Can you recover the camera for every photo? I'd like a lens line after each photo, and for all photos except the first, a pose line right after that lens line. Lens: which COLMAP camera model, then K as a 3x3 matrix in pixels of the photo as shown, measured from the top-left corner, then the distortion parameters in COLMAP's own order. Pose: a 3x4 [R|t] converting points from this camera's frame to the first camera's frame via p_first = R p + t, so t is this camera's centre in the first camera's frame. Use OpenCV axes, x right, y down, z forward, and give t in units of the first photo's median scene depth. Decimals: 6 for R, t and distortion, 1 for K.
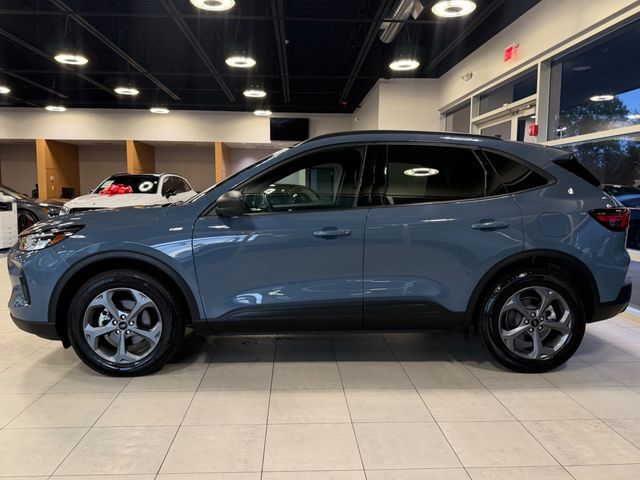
lens RADIAL K [[498.0, 0, 320.0], [0, 498.0, 240.0], [0, 0, 1]] dist [-0.001943, -0.007093]
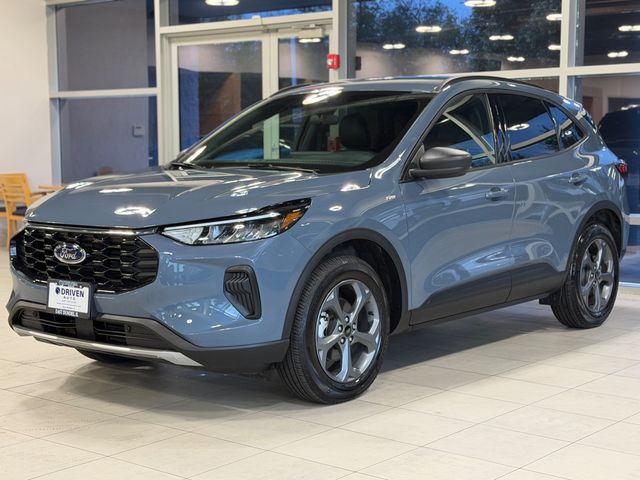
lens RADIAL K [[1068.7, 0, 320.0], [0, 1068.7, 240.0], [0, 0, 1]] dist [0.063861, 0.097071]
pose [[0.678057, -0.070012, 0.731667, -1.589323], [0.076169, 0.996787, 0.024793, -0.008157], [-0.731052, 0.038919, 0.681211, -0.072772]]
